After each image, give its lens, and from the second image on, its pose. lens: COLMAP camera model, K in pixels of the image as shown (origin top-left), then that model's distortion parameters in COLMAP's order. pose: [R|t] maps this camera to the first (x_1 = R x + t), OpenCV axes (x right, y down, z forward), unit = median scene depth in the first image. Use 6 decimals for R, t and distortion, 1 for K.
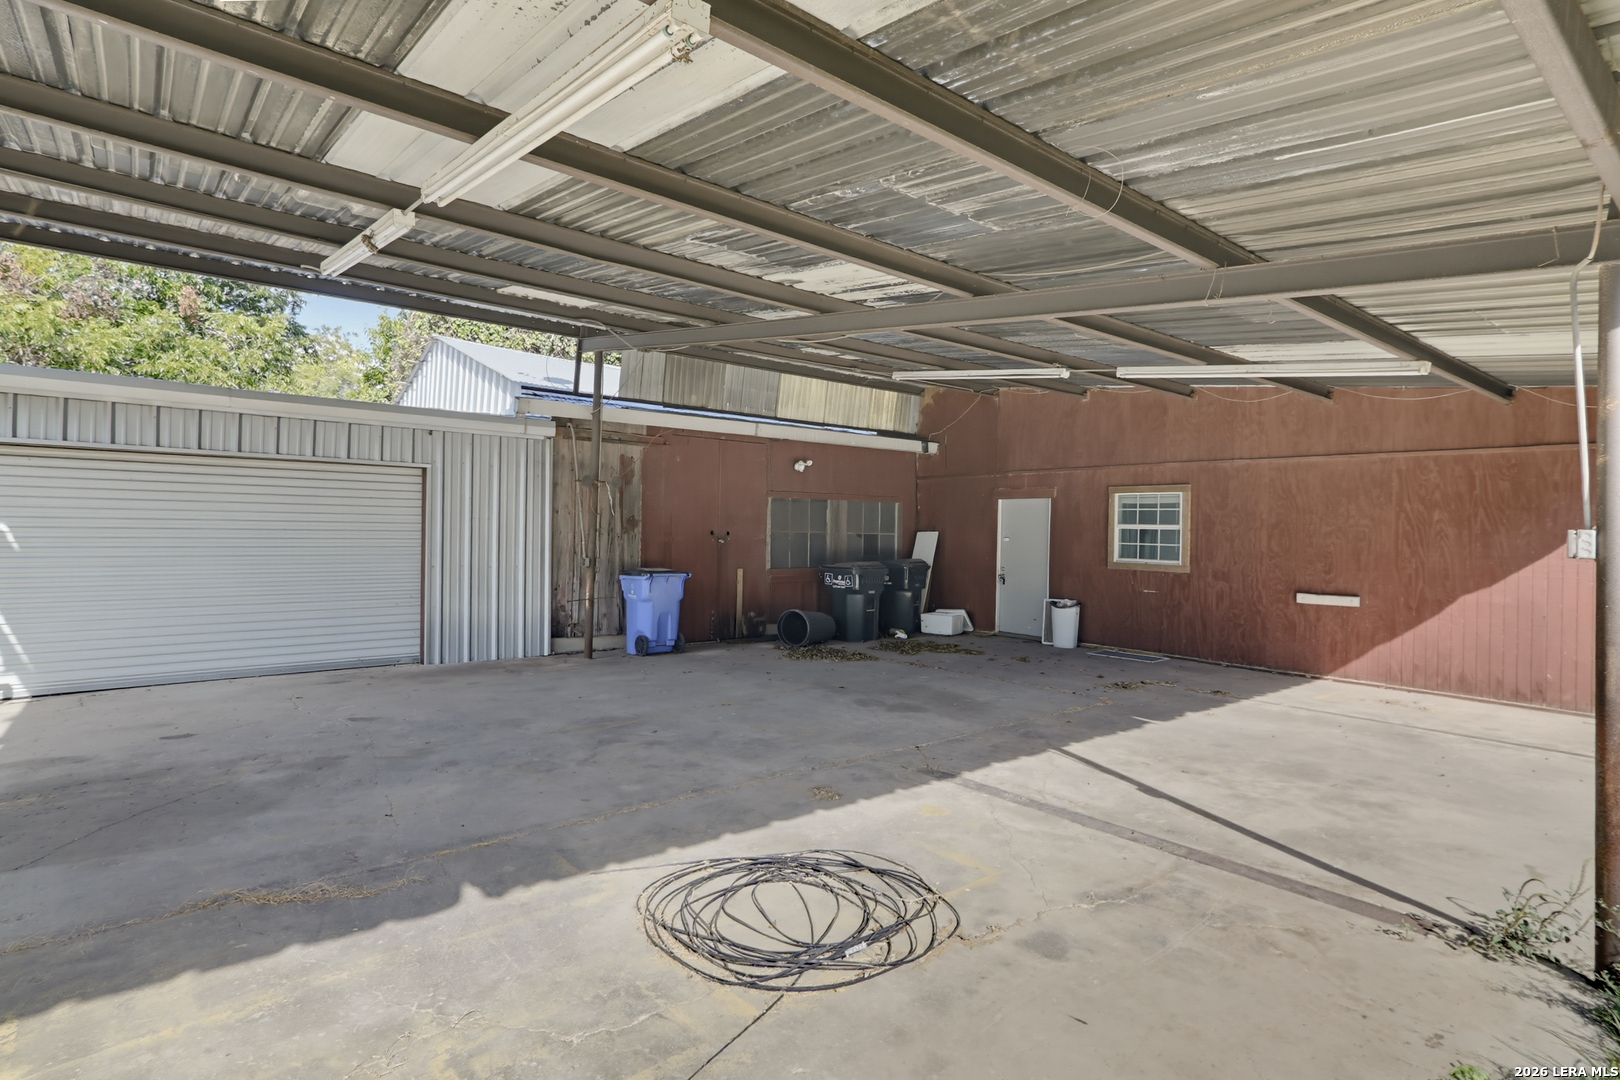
lens RADIAL K [[819.8, 0, 822.4], [0, 819.8, 537.6], [0, 0, 1]] dist [-0.000340, 0.000566]
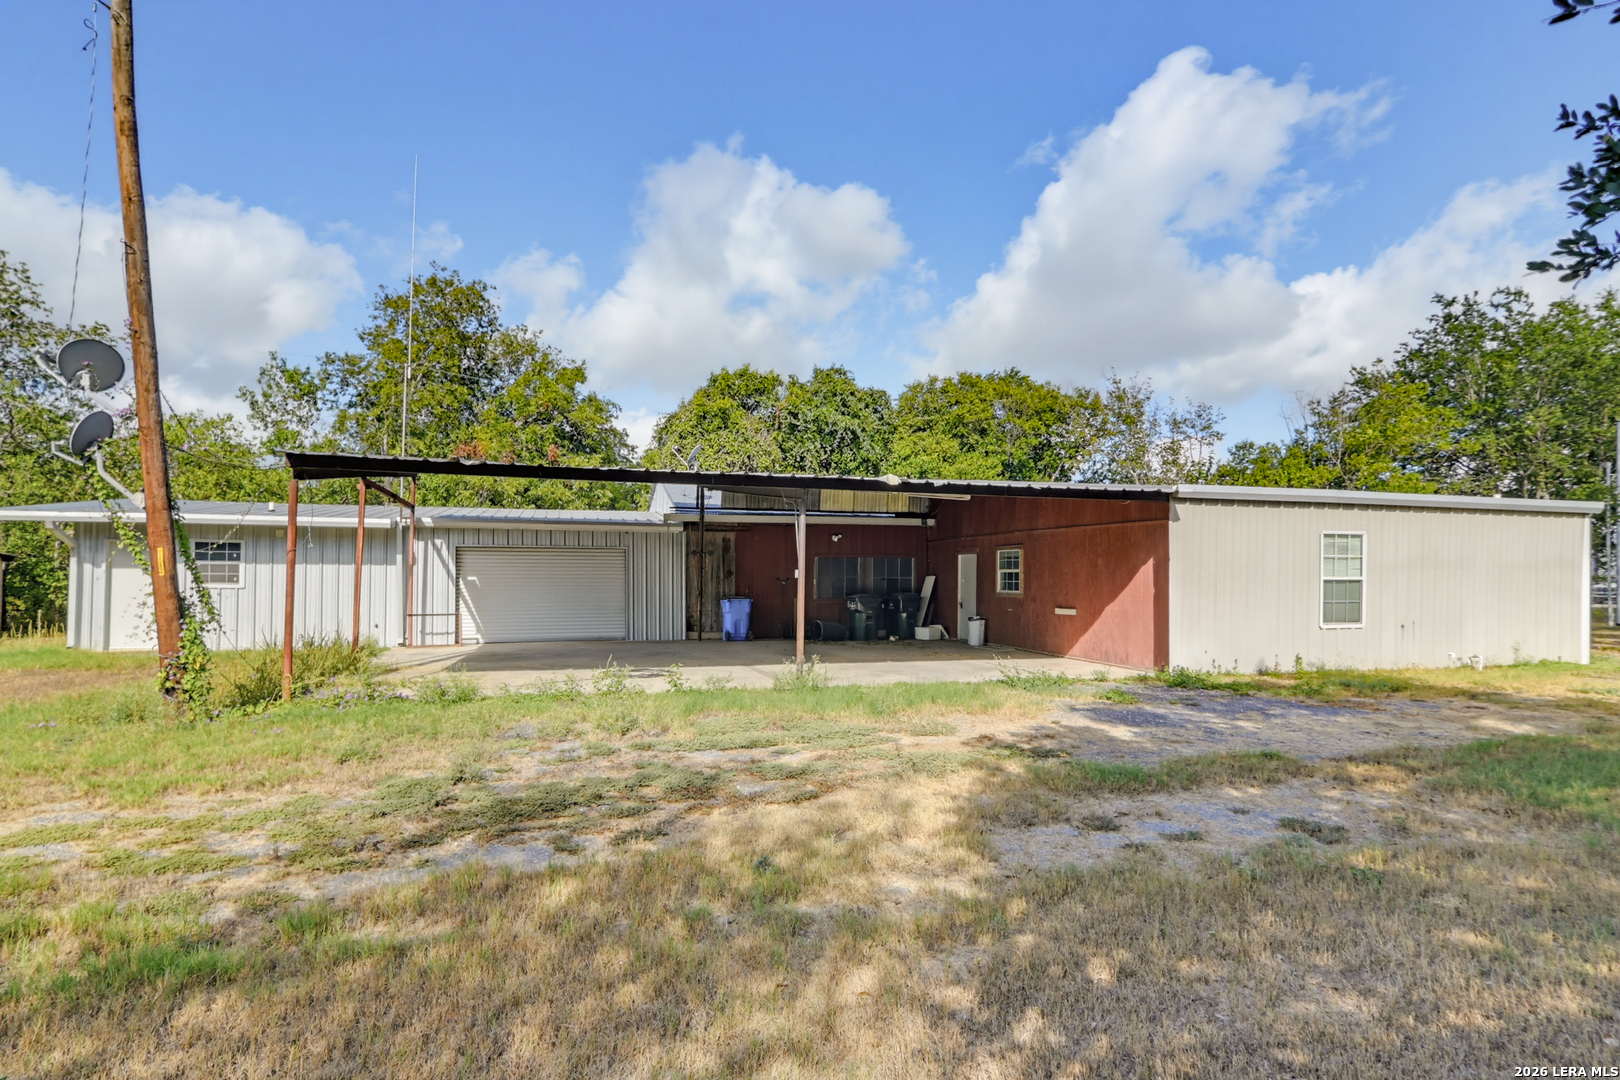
lens RADIAL K [[808.3, 0, 809.5], [0, 808.3, 574.6], [0, 0, 1]] dist [-0.000093, 0.000101]
pose [[0.922597, -0.015219, -0.385464, 0.666481], [0.008419, 0.999778, -0.019322, 0.023205], [0.385673, 0.014581, 0.922520, -0.661522]]
